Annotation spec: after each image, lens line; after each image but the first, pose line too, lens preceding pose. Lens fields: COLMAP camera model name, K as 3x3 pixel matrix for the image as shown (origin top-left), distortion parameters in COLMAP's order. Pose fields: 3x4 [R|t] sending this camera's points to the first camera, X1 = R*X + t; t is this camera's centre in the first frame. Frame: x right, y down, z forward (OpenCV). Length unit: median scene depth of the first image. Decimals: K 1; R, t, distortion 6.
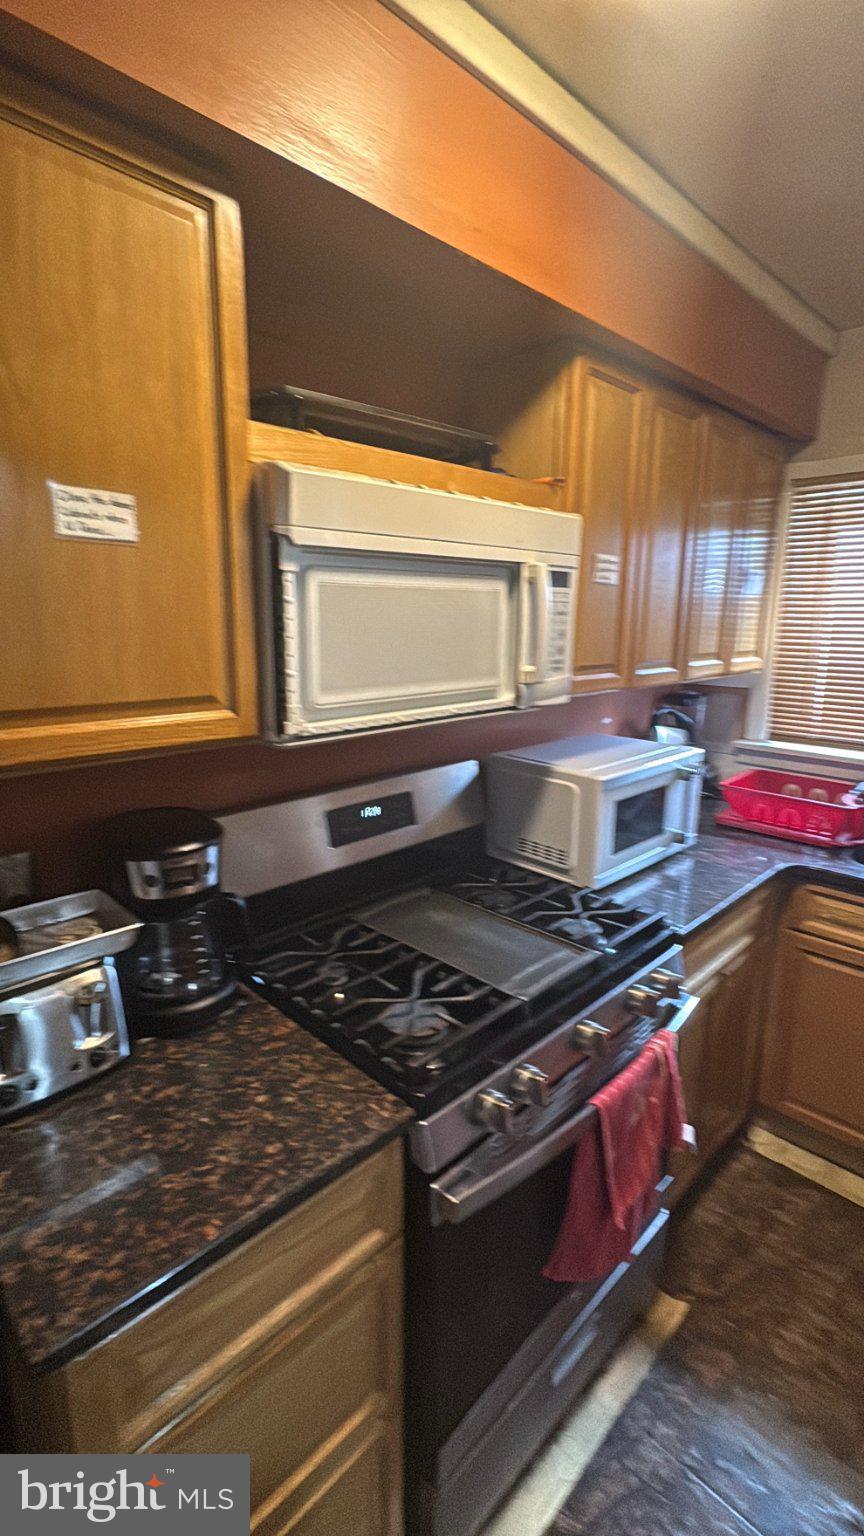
lens RADIAL K [[702.3, 0, 437.1], [0, 702.3, 770.9], [0, 0, 1]] dist [-0.000749, 0.000244]
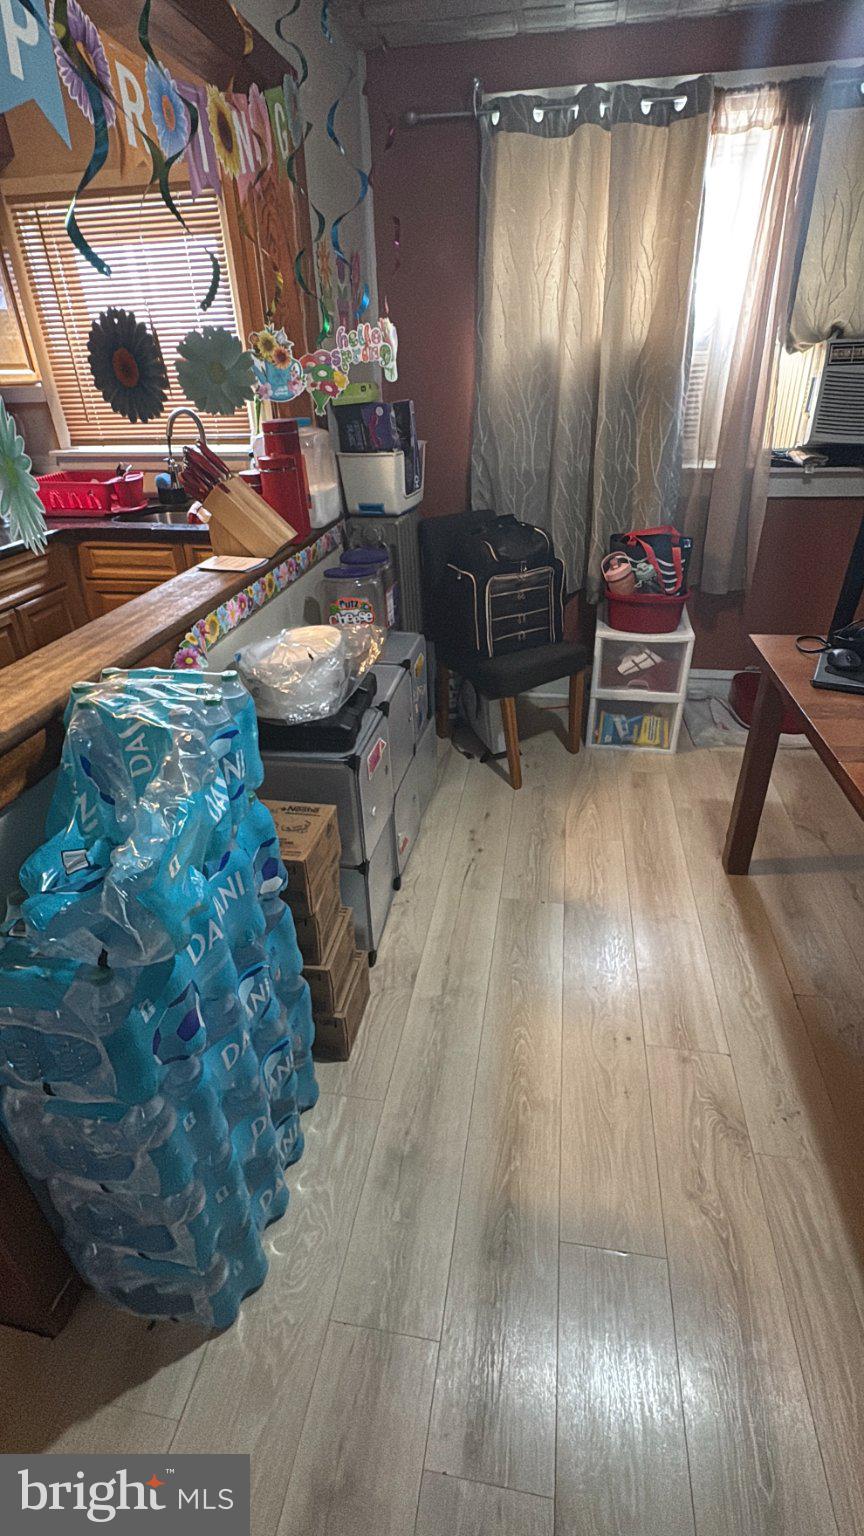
lens RADIAL K [[701.3, 0, 432.0], [0, 701.3, 768.0], [0, 0, 1]] dist [0.000109, 0.000645]
pose [[0.826755, -0.303993, 0.473354, 0.419979], [0.153296, 0.931323, 0.330361, 0.311746], [-0.541272, -0.200564, 0.816577, -0.850300]]
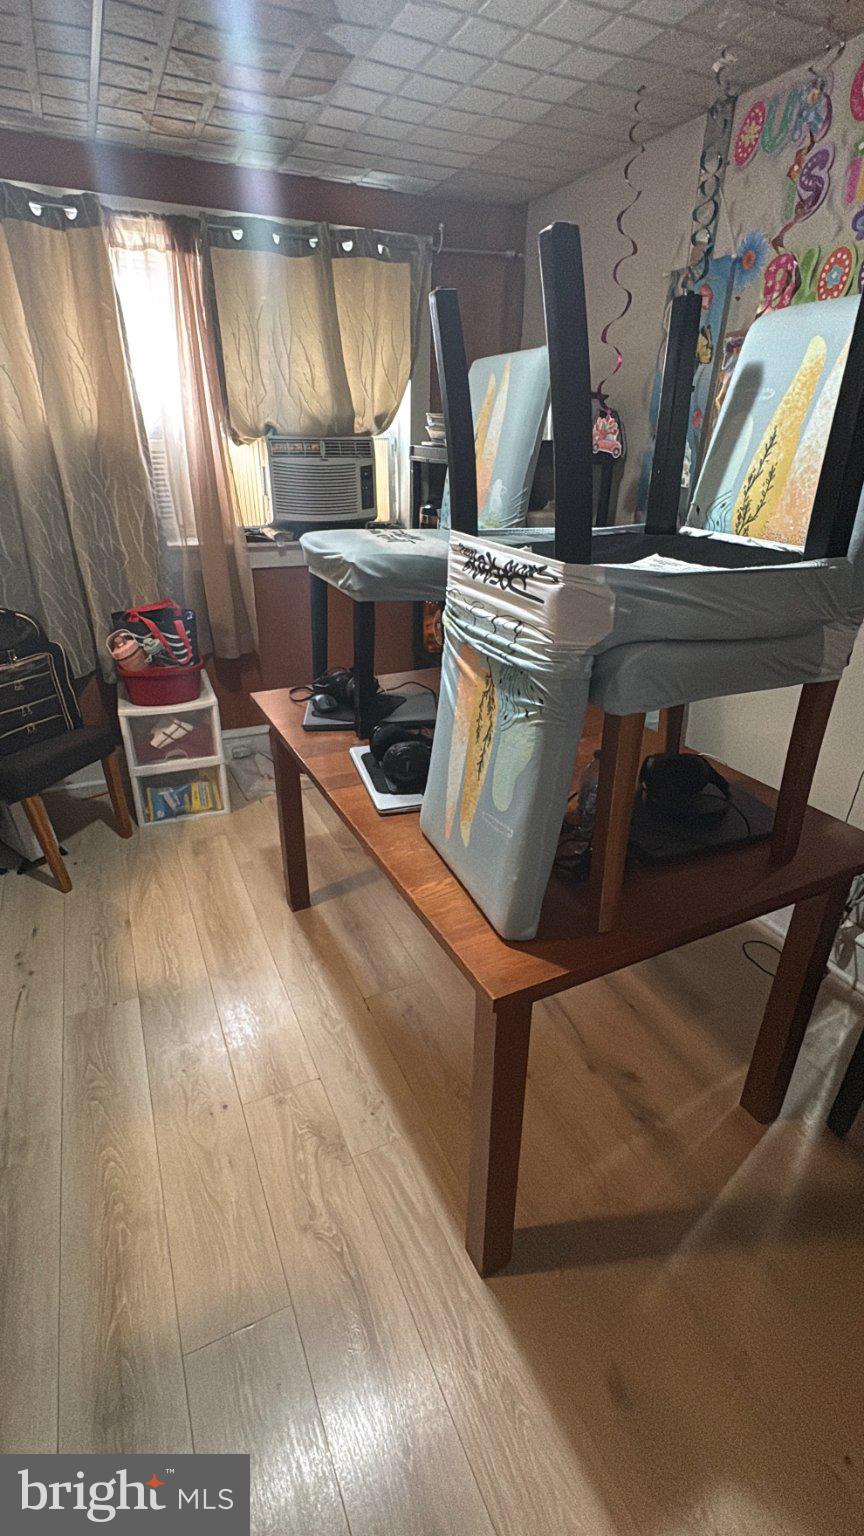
lens RADIAL K [[701.3, 0, 432.0], [0, 701.3, 768.0], [0, 0, 1]] dist [0.000109, 0.000645]
pose [[0.356166, -0.393172, 0.847680, 0.467478], [0.189561, 0.918709, 0.346470, 0.318346], [-0.914993, 0.037287, 0.401743, -0.961814]]
